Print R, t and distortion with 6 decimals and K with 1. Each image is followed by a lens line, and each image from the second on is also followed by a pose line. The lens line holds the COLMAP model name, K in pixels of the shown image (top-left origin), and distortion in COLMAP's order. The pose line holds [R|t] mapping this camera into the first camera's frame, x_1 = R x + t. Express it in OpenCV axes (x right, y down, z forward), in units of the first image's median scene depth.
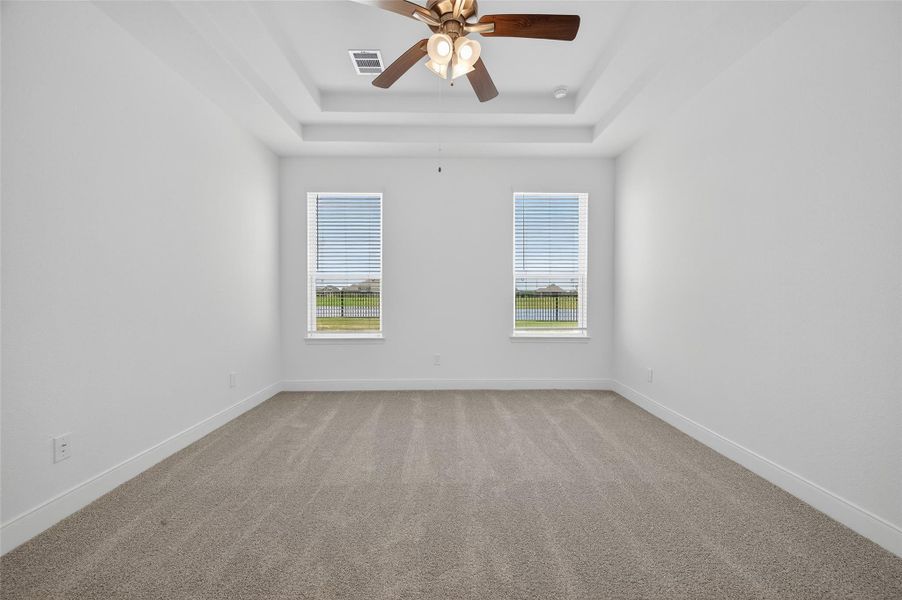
lens RADIAL K [[354.5, 0, 454.1], [0, 354.5, 294.9], [0, 0, 1]] dist [0.002471, 0.000059]
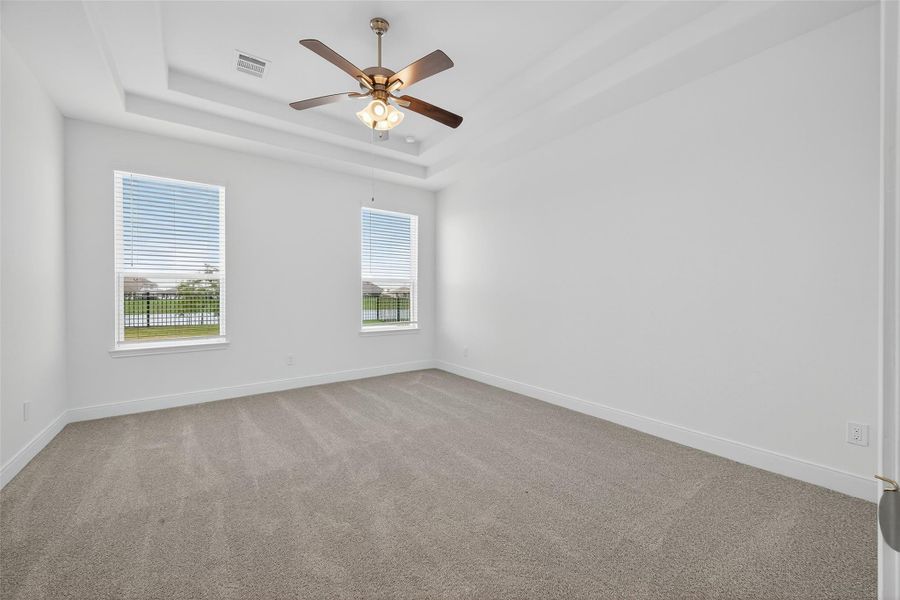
lens RADIAL K [[352.0, 0, 457.1], [0, 352.0, 291.1], [0, 0, 1]] dist [-0.000255, -0.000182]
pose [[0.808795, 0.004612, 0.588072, -0.267838], [0.004424, 0.999893, -0.013927, 0.001980], [-0.588074, 0.013866, 0.808689, -0.109277]]
